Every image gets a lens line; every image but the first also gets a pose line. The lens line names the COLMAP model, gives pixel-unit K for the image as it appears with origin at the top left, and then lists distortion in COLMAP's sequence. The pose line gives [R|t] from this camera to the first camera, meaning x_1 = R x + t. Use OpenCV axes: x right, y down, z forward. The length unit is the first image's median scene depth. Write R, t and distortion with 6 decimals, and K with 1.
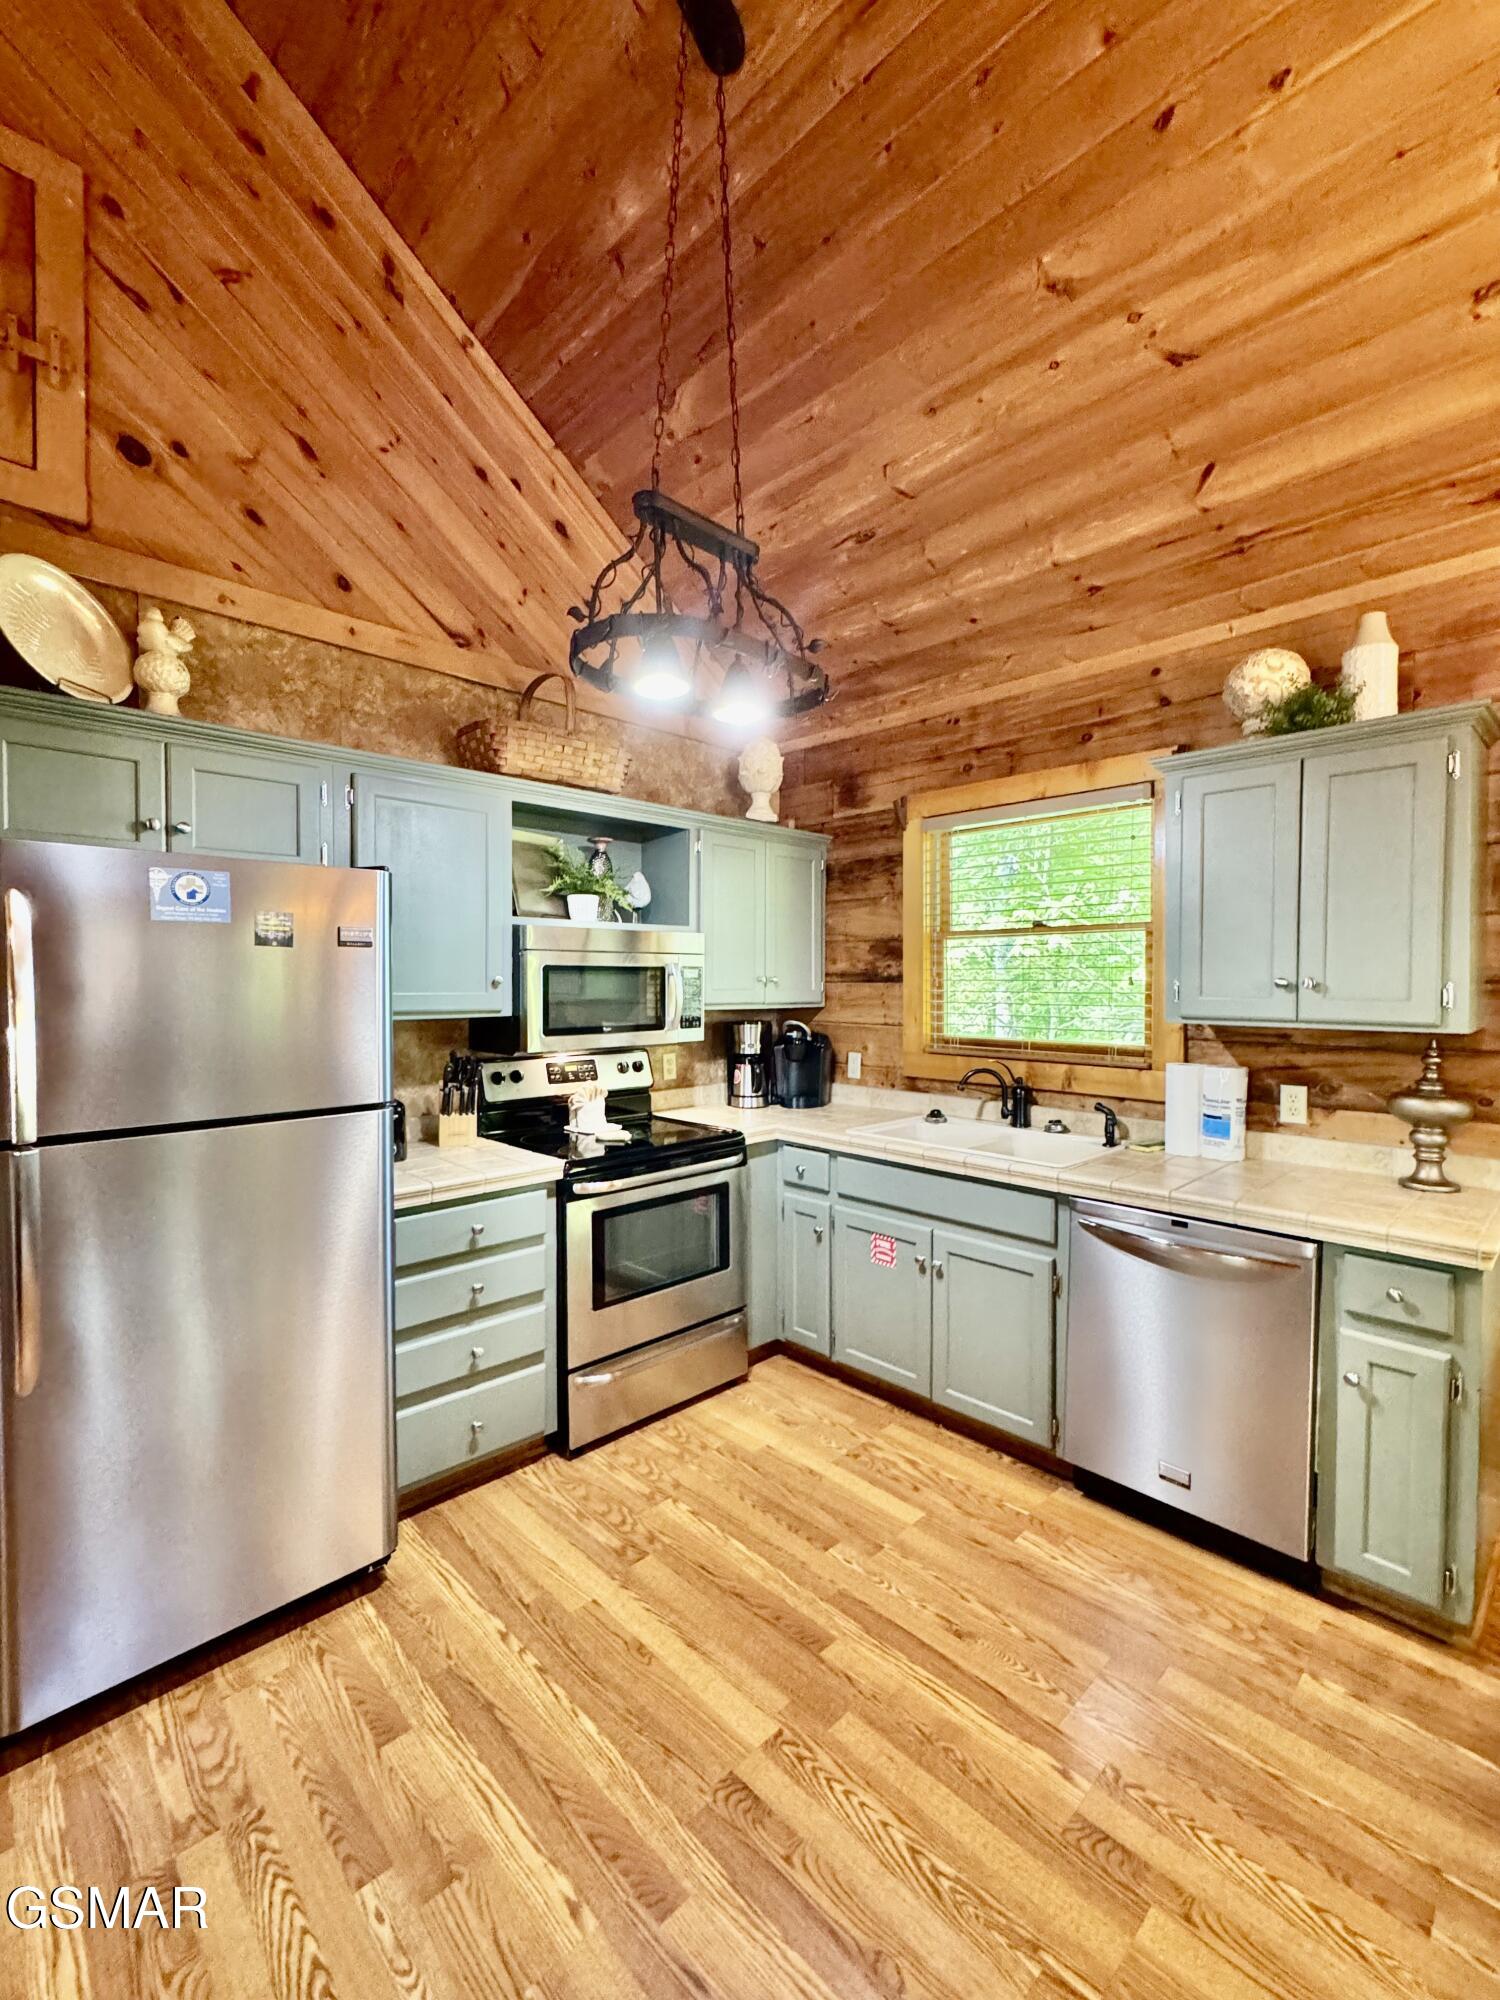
lens RADIAL K [[848.9, 0, 761.5], [0, 848.9, 1008.2], [0, 0, 1]] dist [-0.004032, -0.000418]
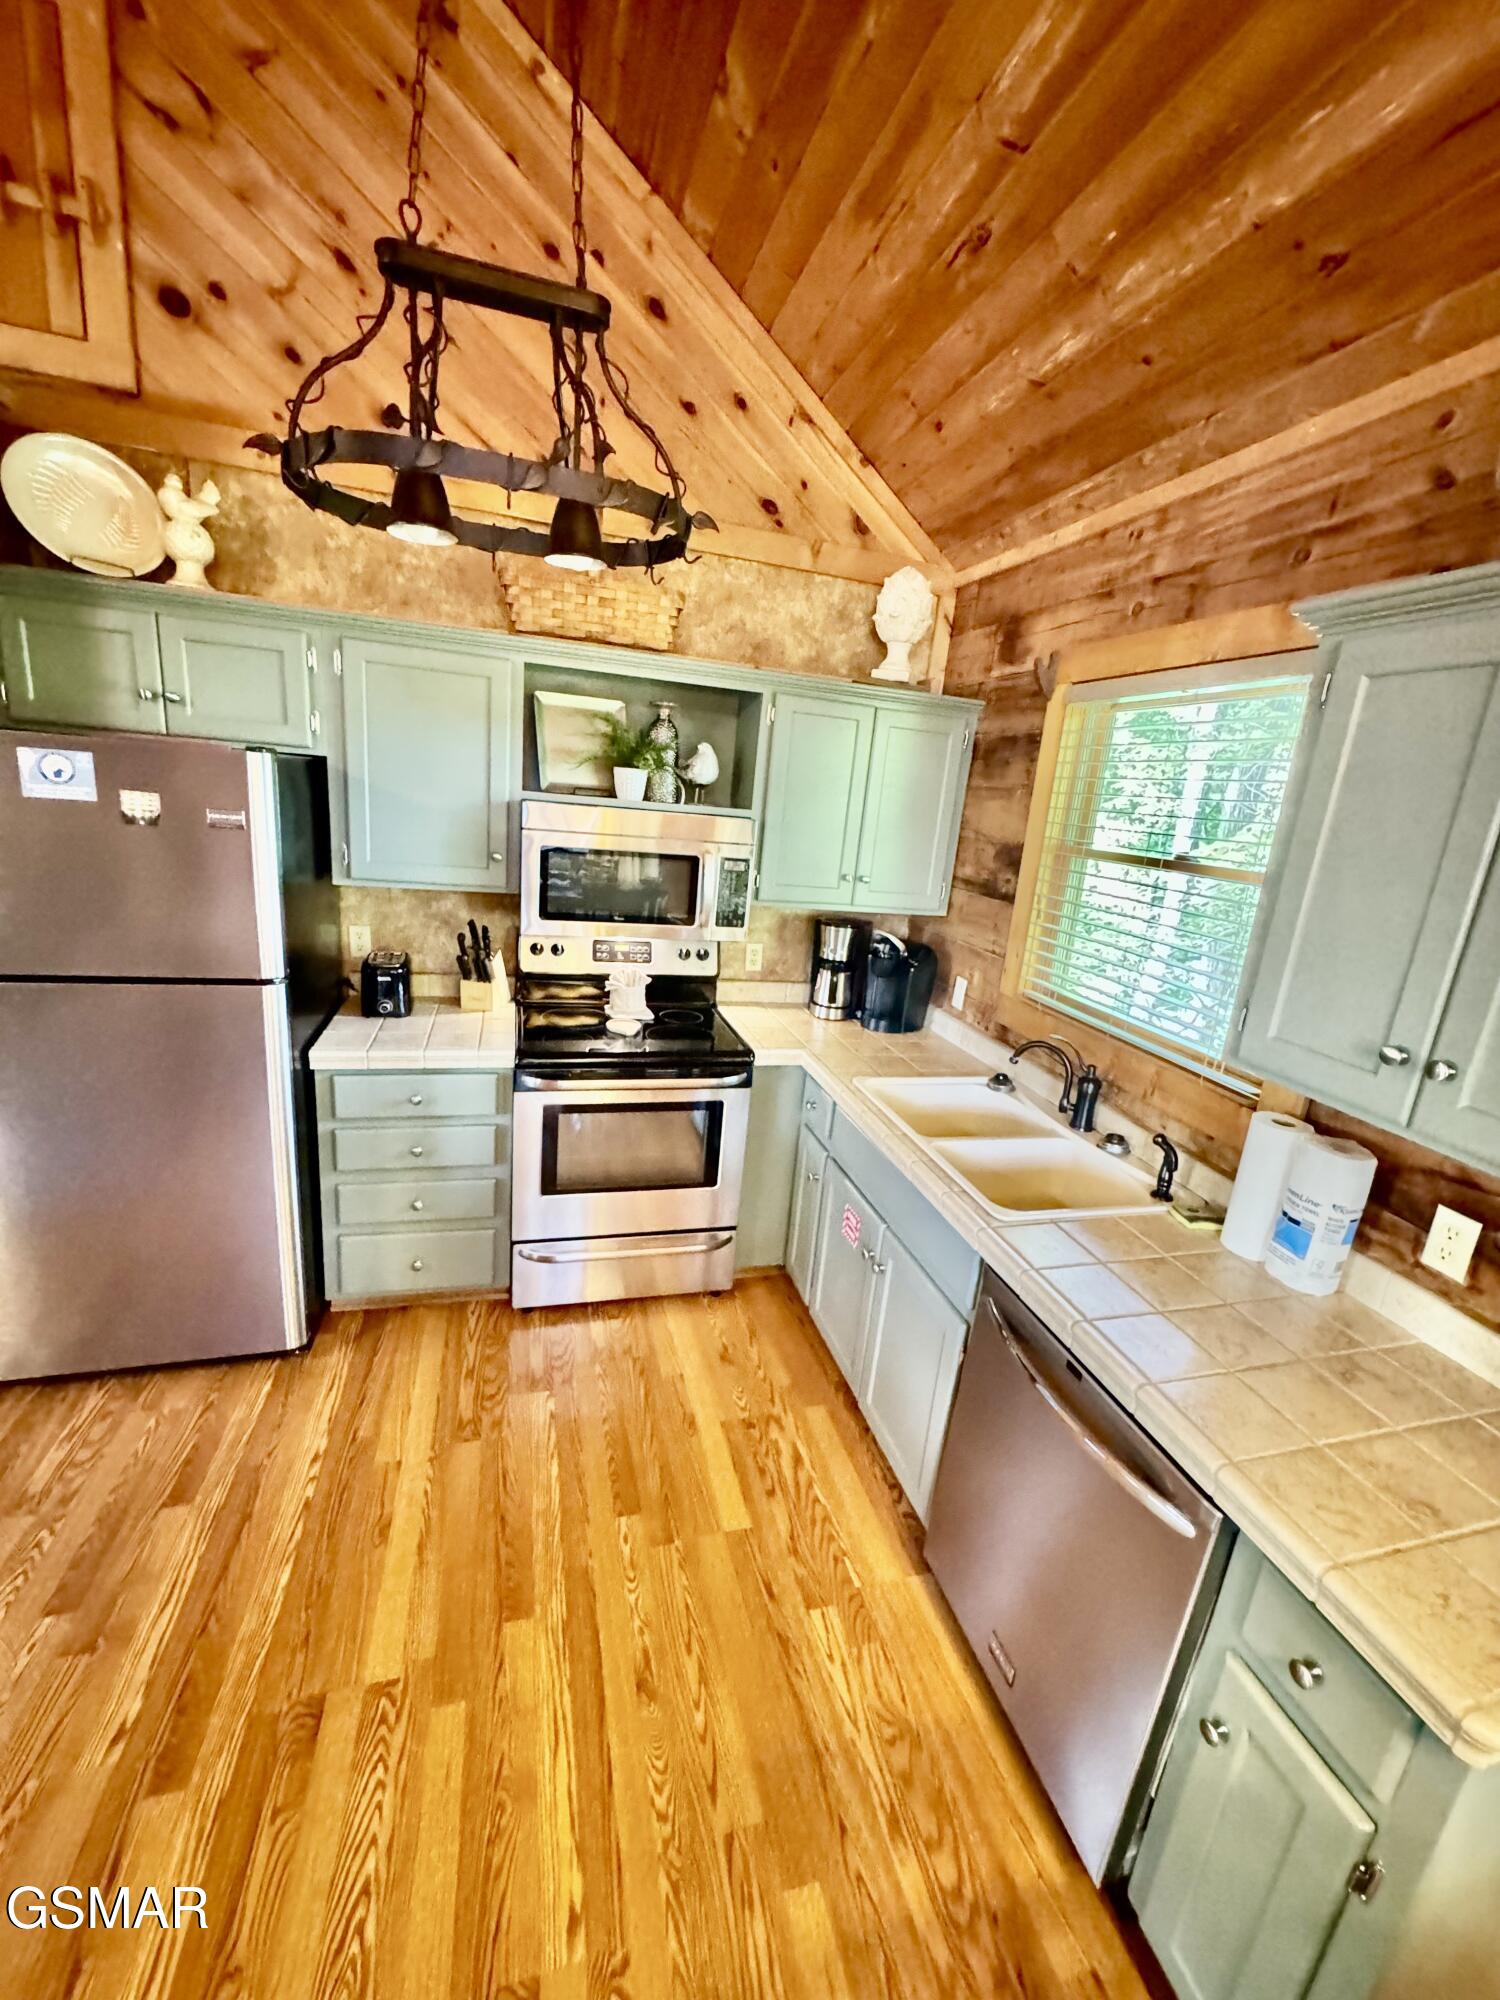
lens RADIAL K [[801.3, 0, 753.7], [0, 801.3, 1007.7], [0, 0, 1]] dist [-0.004210, 0.000428]
pose [[0.873930, 0.202074, -0.442055, 0.387092], [-0.106002, 0.966827, 0.232397, -0.109373], [0.474352, -0.156240, 0.866360, 0.300353]]
